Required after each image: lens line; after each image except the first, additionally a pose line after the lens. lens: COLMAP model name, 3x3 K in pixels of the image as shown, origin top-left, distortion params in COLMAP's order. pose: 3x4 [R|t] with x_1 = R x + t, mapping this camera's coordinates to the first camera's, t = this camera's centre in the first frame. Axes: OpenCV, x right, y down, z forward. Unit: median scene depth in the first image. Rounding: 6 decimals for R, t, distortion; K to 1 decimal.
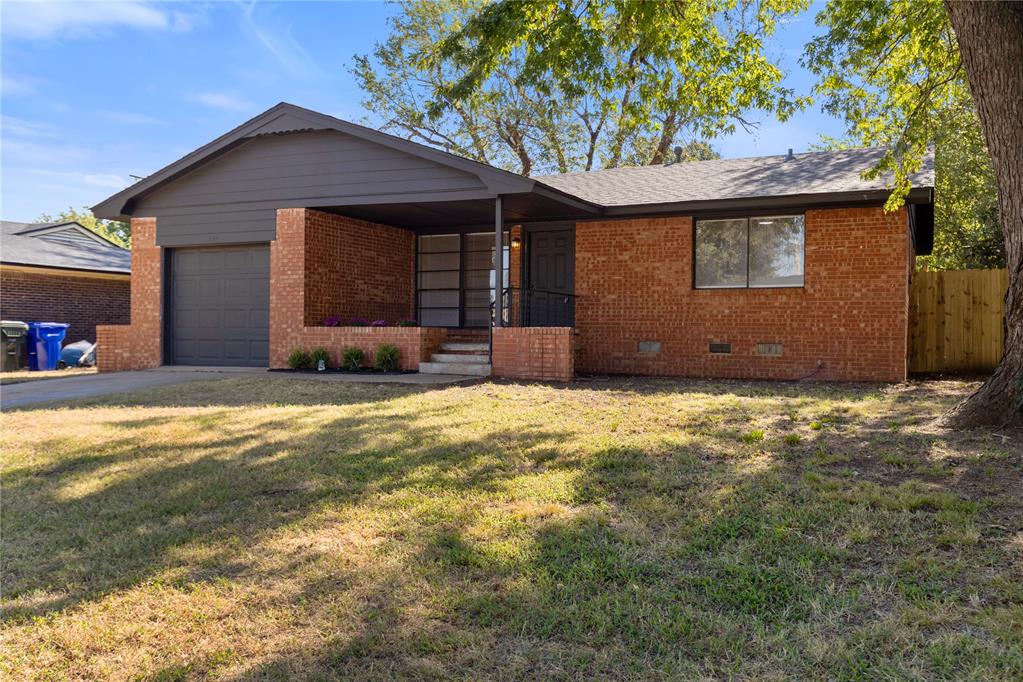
lens RADIAL K [[871.8, 0, 511.5], [0, 871.8, 341.0], [0, 0, 1]] dist [0.004838, 0.001938]
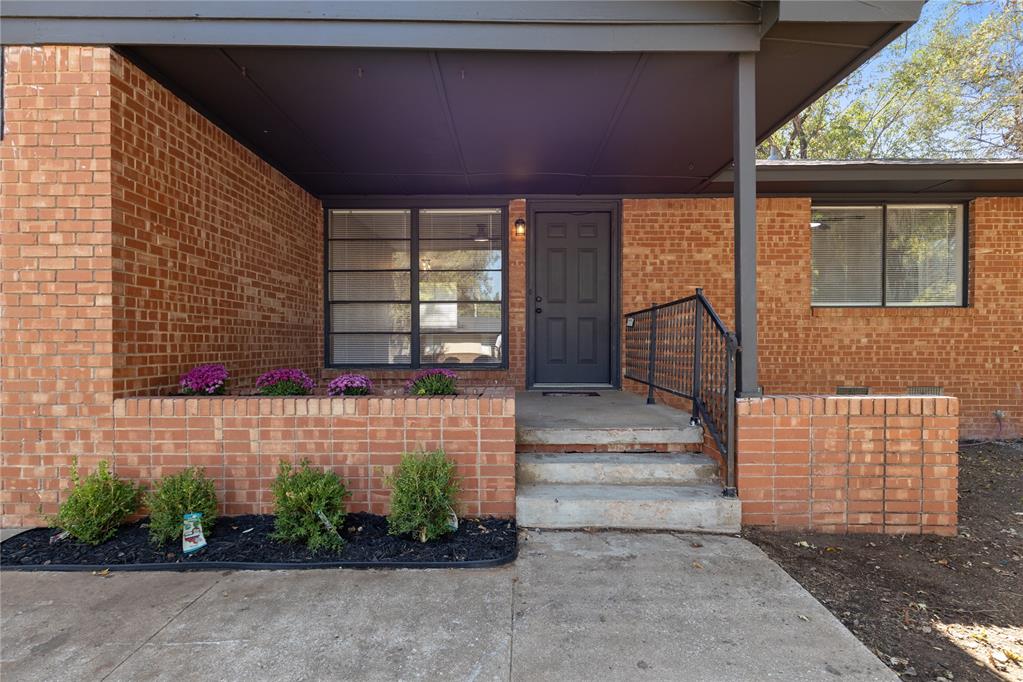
lens RADIAL K [[556.0, 0, 510.1], [0, 556.0, 346.2], [0, 0, 1]] dist [0.001381, -0.000118]
pose [[0.903577, -0.014548, 0.428180, -0.189323], [0.012022, 0.999891, 0.008604, -0.036819], [-0.428258, -0.002627, 0.903653, 0.731633]]
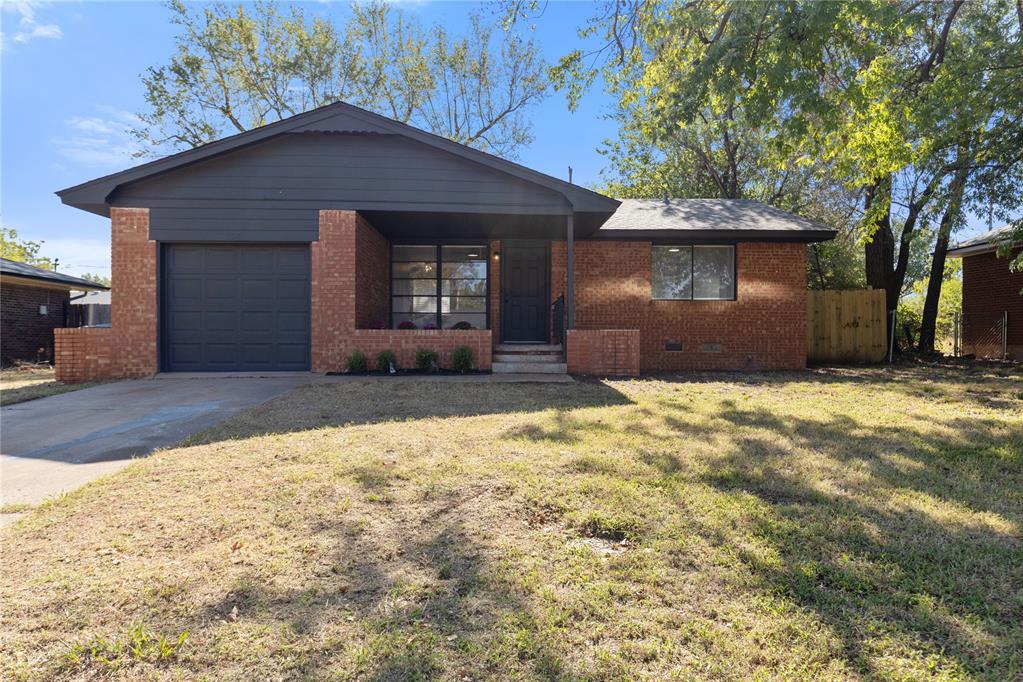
lens RADIAL K [[692.0, 0, 511.5], [0, 692.0, 341.0], [0, 0, 1]] dist [-0.003463, -0.000923]
pose [[0.891915, -0.006255, 0.452160, -0.432812], [0.007680, 0.999970, -0.001316, -0.000833], [-0.452138, 0.004647, 0.891936, 0.210726]]
